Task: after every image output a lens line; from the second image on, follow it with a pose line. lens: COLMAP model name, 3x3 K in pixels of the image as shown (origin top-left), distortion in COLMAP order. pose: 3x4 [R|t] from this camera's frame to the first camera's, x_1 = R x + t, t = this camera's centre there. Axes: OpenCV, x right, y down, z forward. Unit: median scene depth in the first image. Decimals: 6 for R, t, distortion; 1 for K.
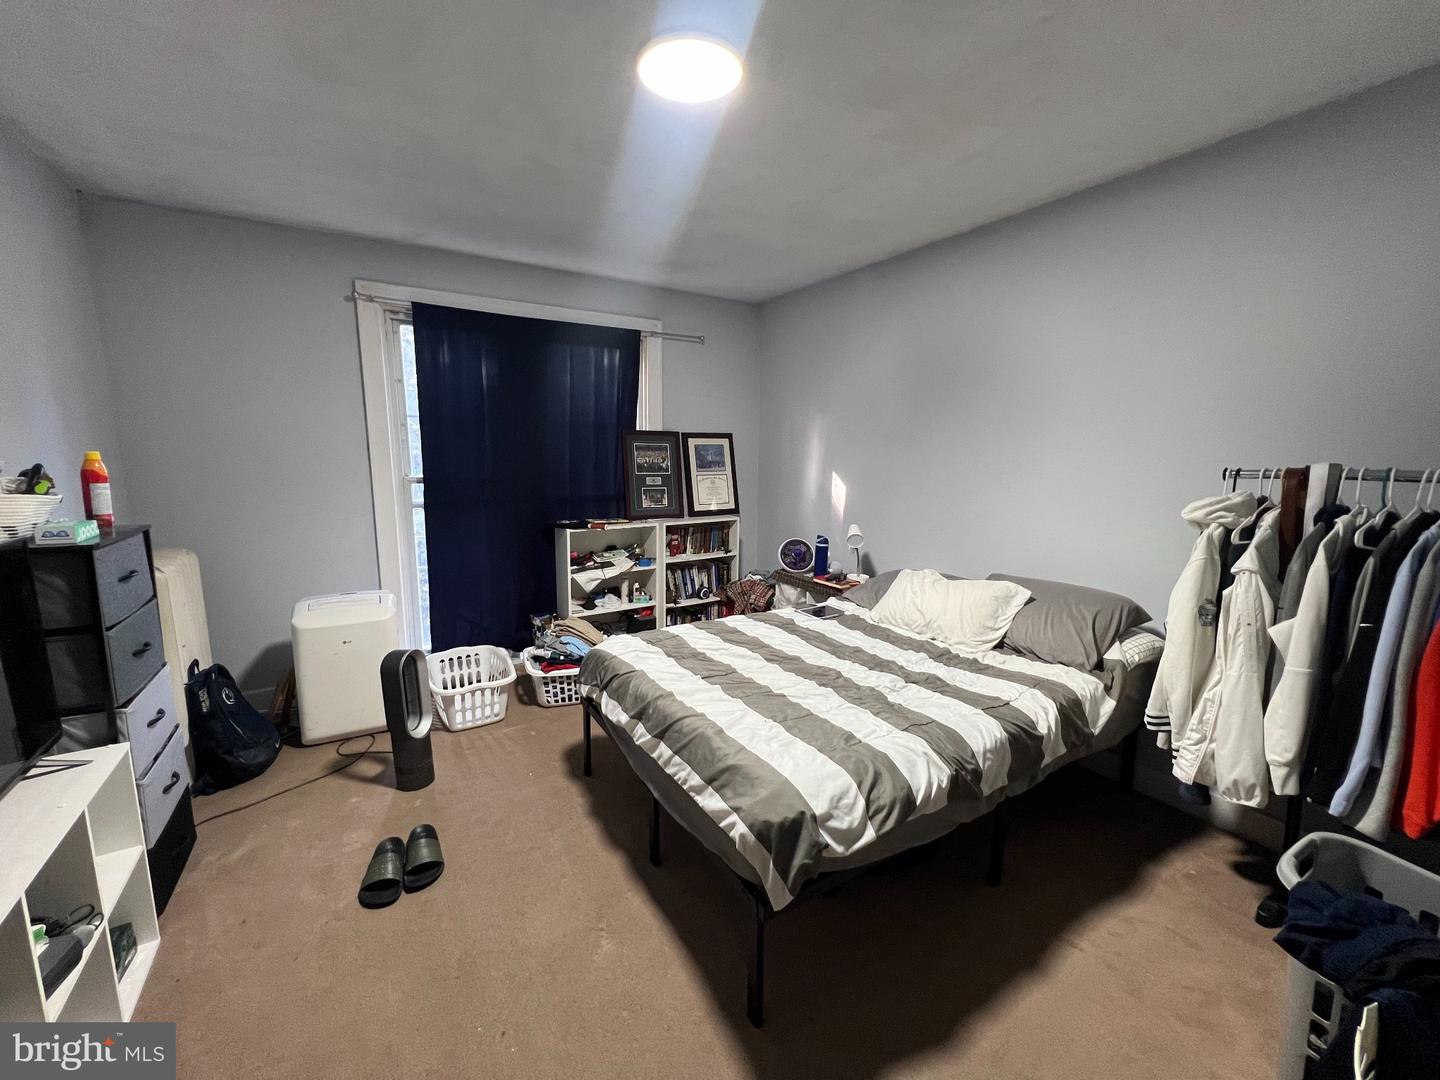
lens RADIAL K [[579.2, 0, 717.6], [0, 579.2, 535.4], [0, 0, 1]] dist [-0.001668, 0.000829]
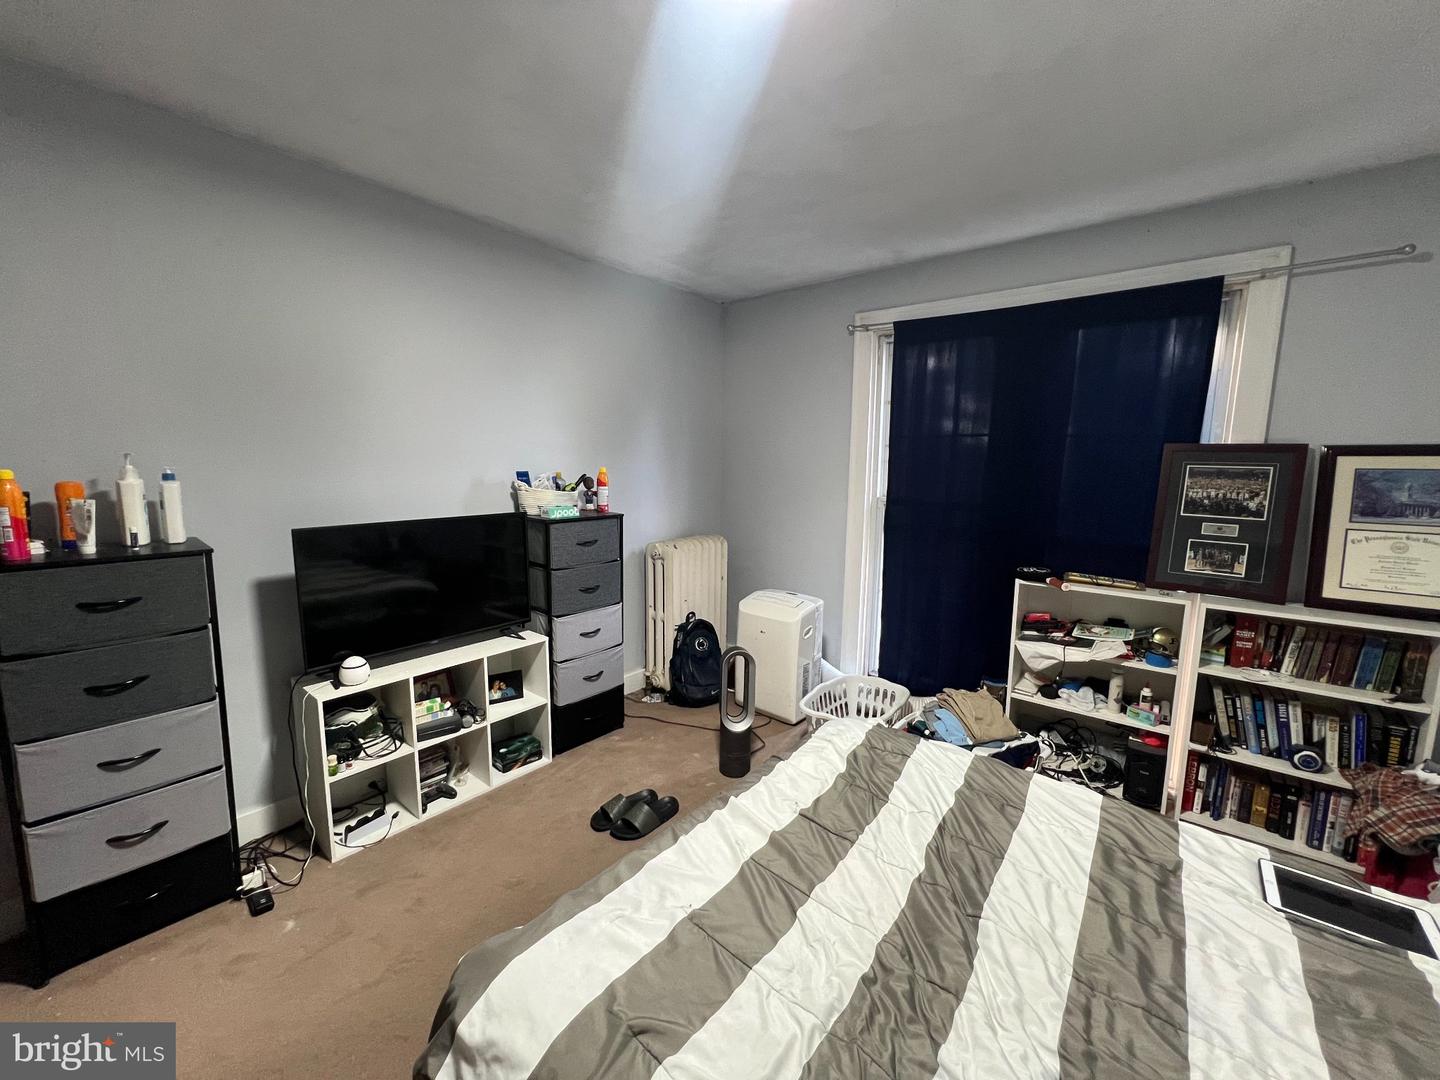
lens RADIAL K [[579.2, 0, 717.6], [0, 579.2, 535.4], [0, 0, 1]] dist [-0.001668, 0.000829]
pose [[0.322989, 0.118642, -0.938937, 0.277383], [-0.153582, 0.985531, 0.071699, -0.053741], [0.933858, 0.121046, 0.336538, 0.340584]]
